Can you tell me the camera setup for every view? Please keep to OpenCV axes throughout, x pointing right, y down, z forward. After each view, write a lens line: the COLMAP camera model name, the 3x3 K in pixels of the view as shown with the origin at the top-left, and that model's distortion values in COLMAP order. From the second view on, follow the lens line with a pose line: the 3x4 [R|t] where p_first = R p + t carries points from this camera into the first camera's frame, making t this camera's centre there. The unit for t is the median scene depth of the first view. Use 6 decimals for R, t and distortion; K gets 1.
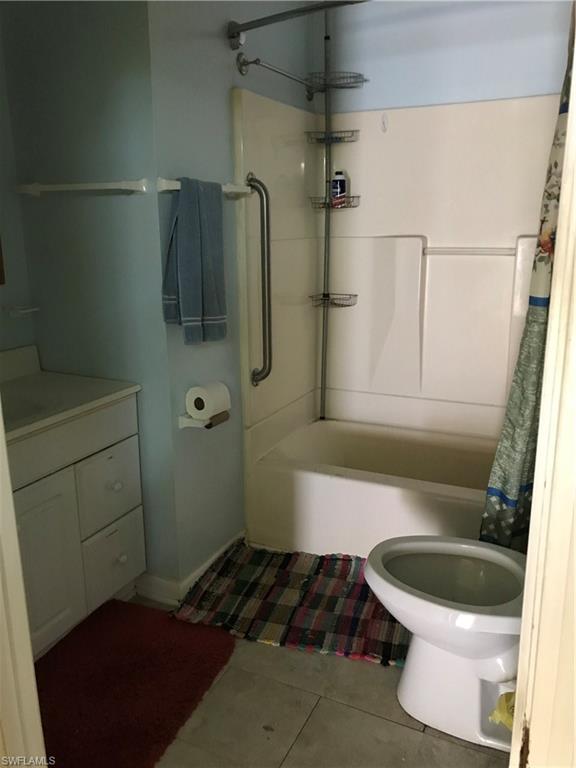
lens RADIAL K [[622.0, 0, 288.8], [0, 622.0, 386.4], [0, 0, 1]] dist [0.005869, -0.029569]
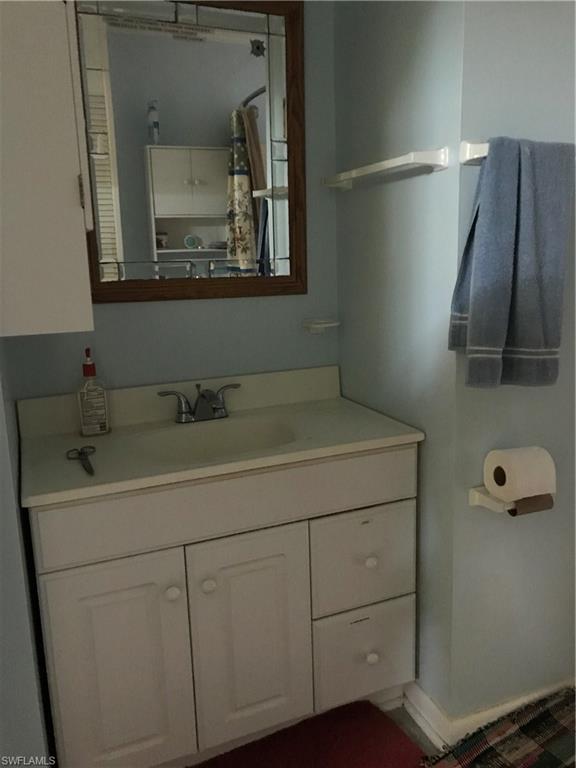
lens RADIAL K [[622.0, 0, 285.4], [0, 622.0, 375.9], [0, 0, 1]] dist [0.005869, -0.029569]
pose [[0.736940, 0.108940, -0.667122, 0.121115], [-0.146279, 0.989243, -0.000046, -0.045352], [0.659941, 0.097620, 0.744949, 0.342359]]
